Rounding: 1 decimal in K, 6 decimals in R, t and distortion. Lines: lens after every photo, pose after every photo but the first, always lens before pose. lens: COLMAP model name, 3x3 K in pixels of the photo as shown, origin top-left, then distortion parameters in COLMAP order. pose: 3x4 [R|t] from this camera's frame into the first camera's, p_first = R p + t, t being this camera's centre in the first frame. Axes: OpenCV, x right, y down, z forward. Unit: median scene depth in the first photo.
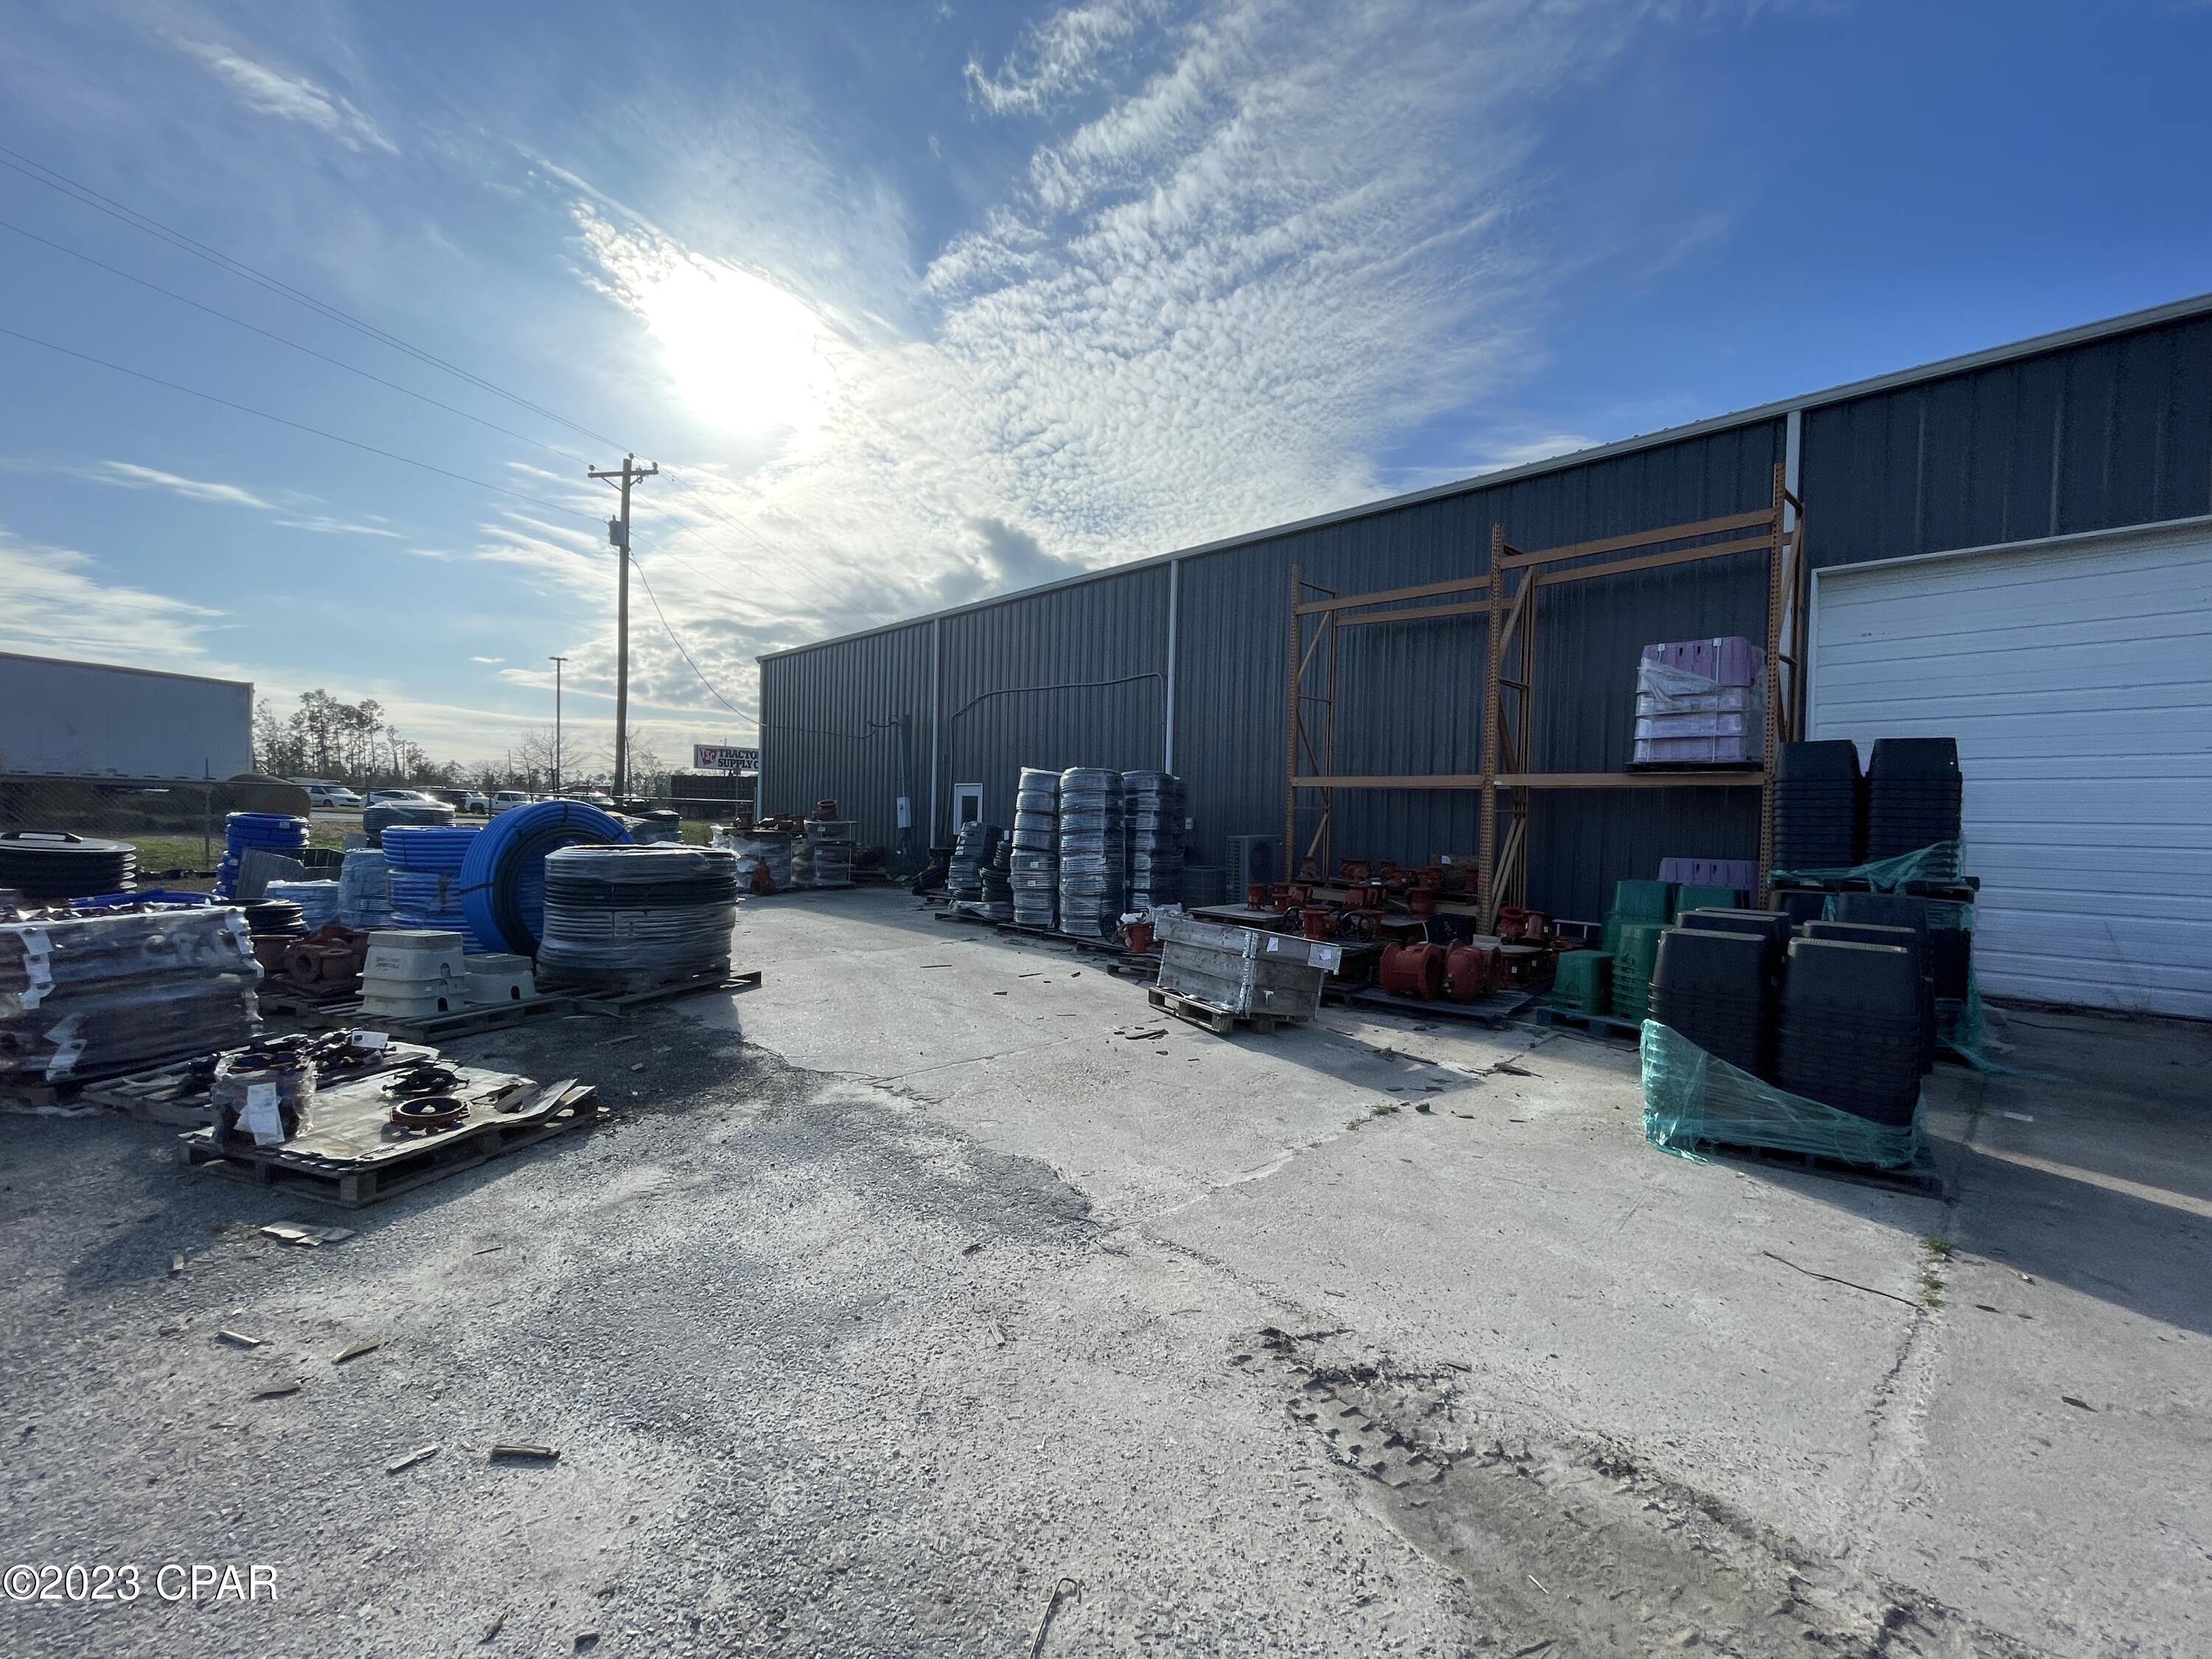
lens RADIAL K [[896.5, 0, 1106.0], [0, 896.5, 829.5], [0, 0, 1]] dist [-0.005241, 0.000032]
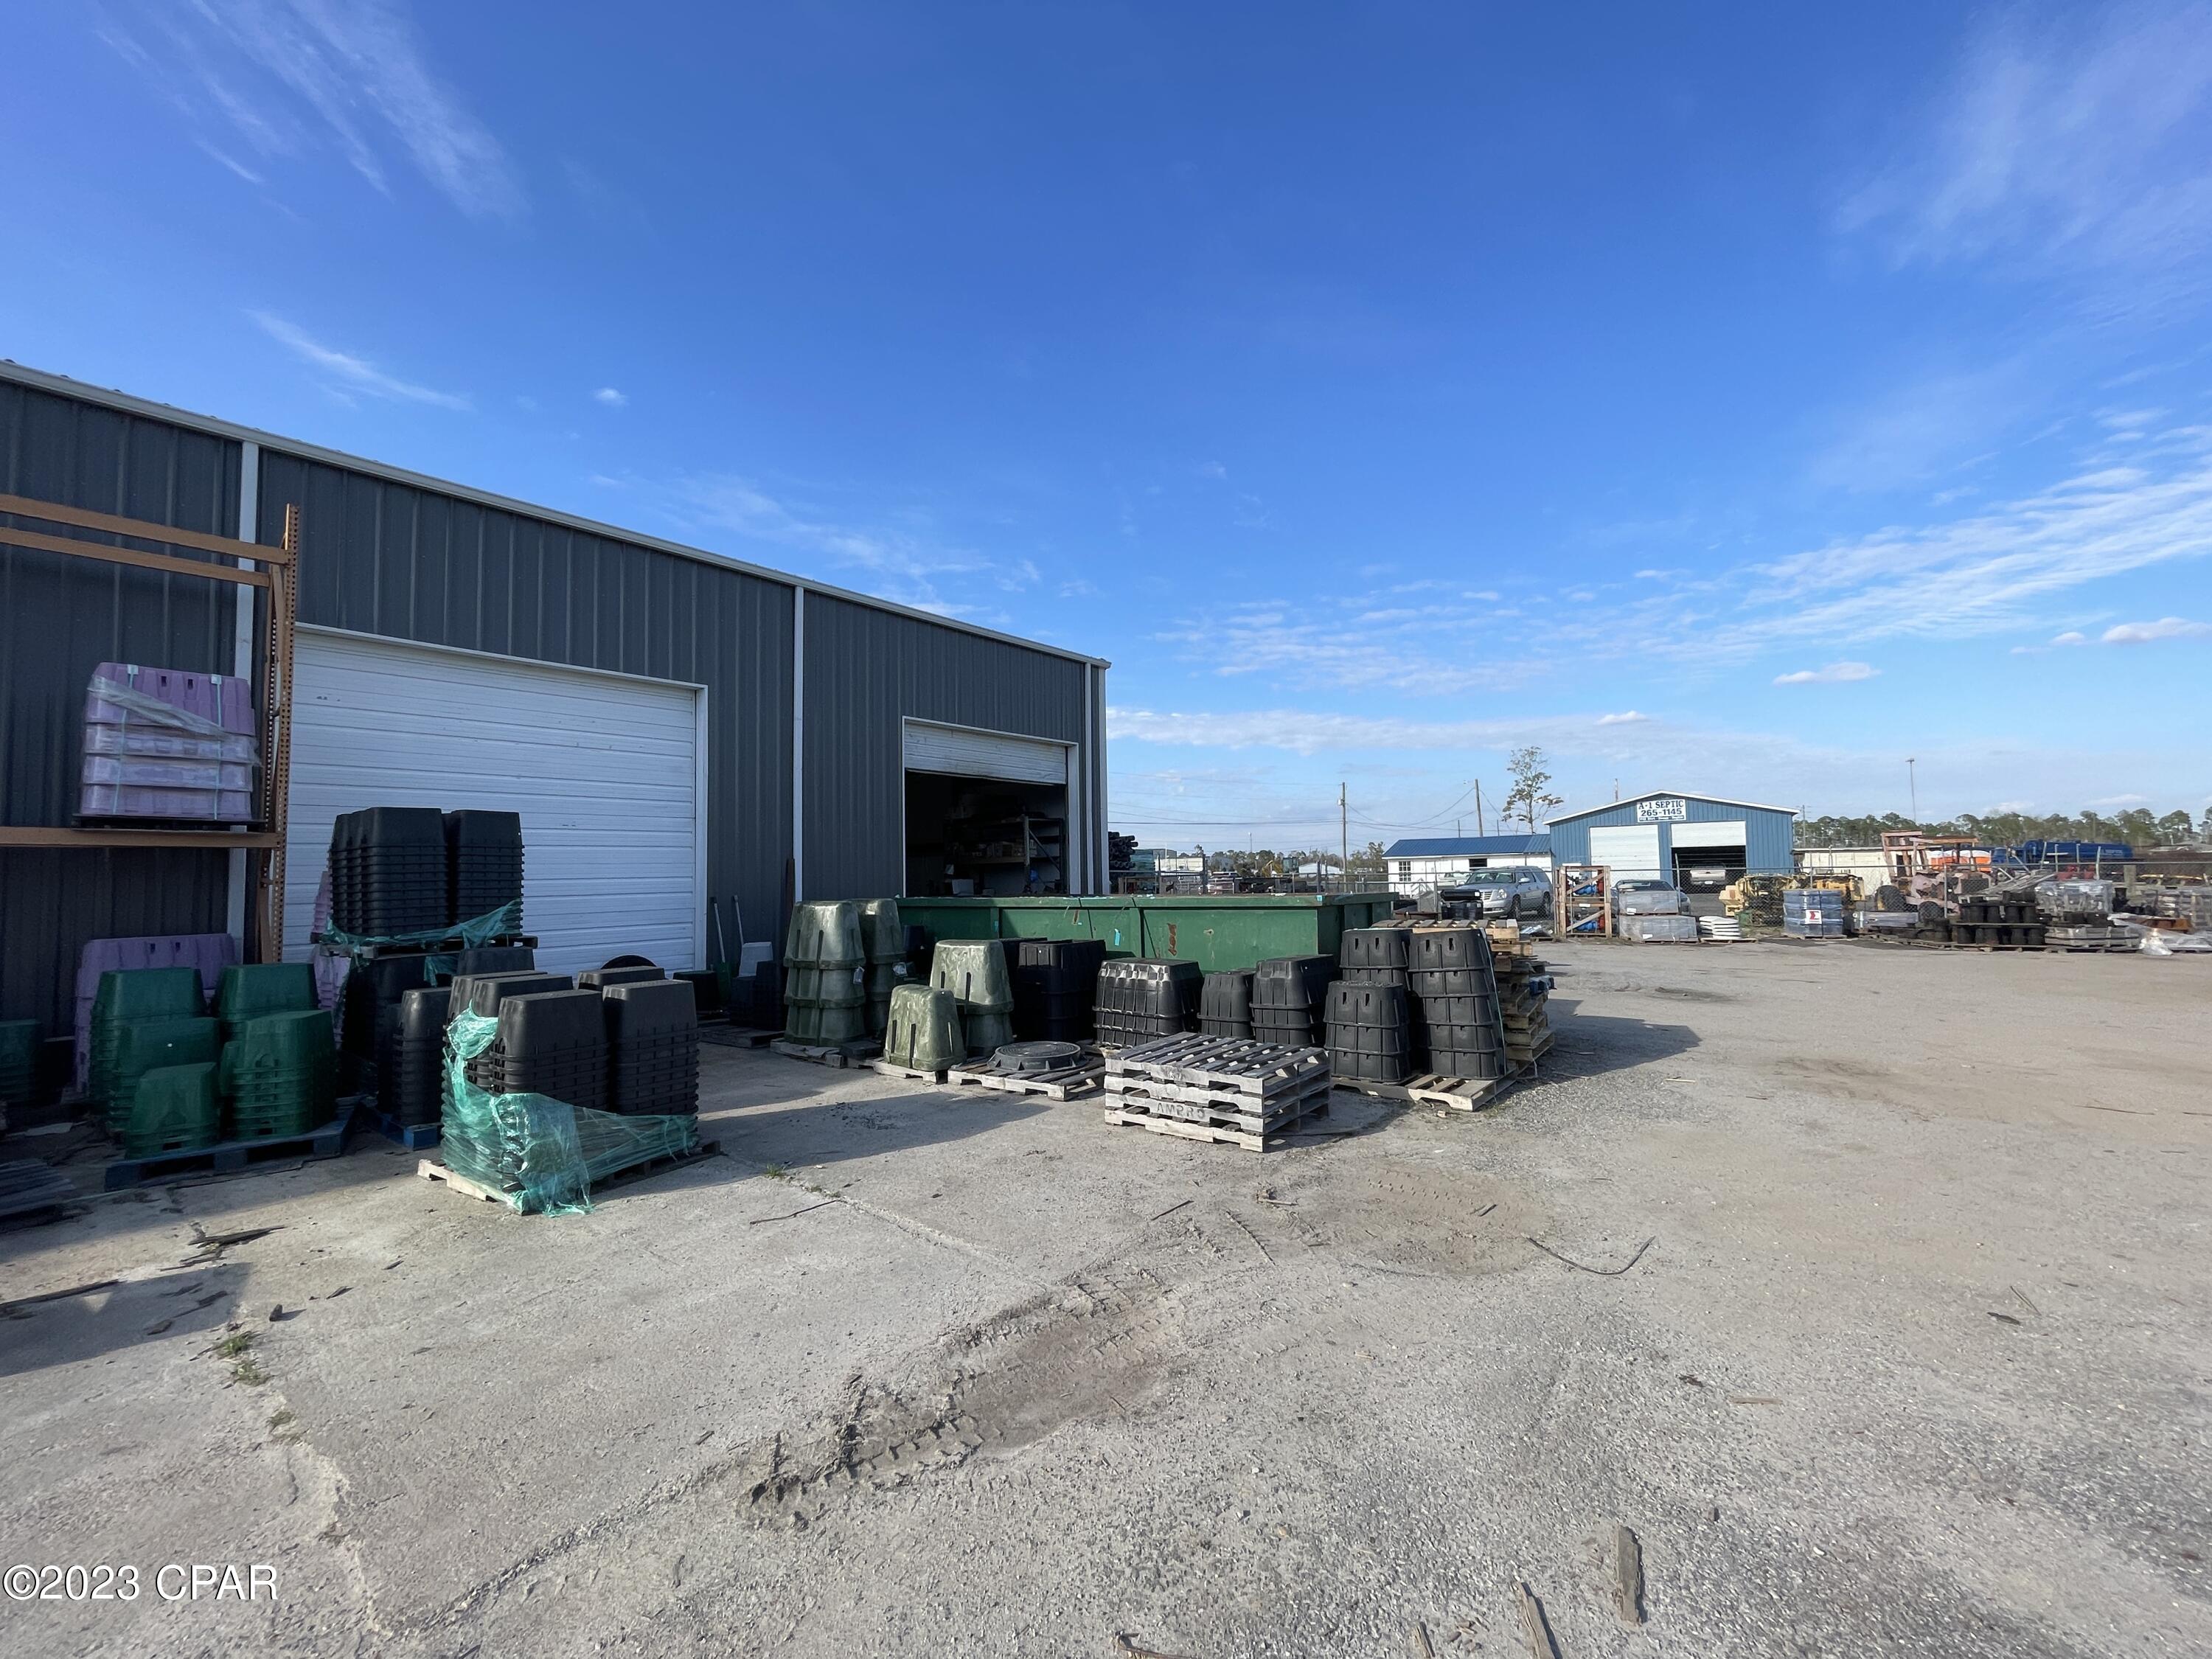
lens RADIAL K [[896.5, 0, 1106.0], [0, 896.5, 829.5], [0, 0, 1]] dist [-0.005241, 0.000032]
pose [[-0.102483, 0.029474, 0.994298, -0.421065], [0.031515, 0.999155, -0.026370, -0.028960], [-0.994235, 0.028633, -0.103325, 0.419885]]
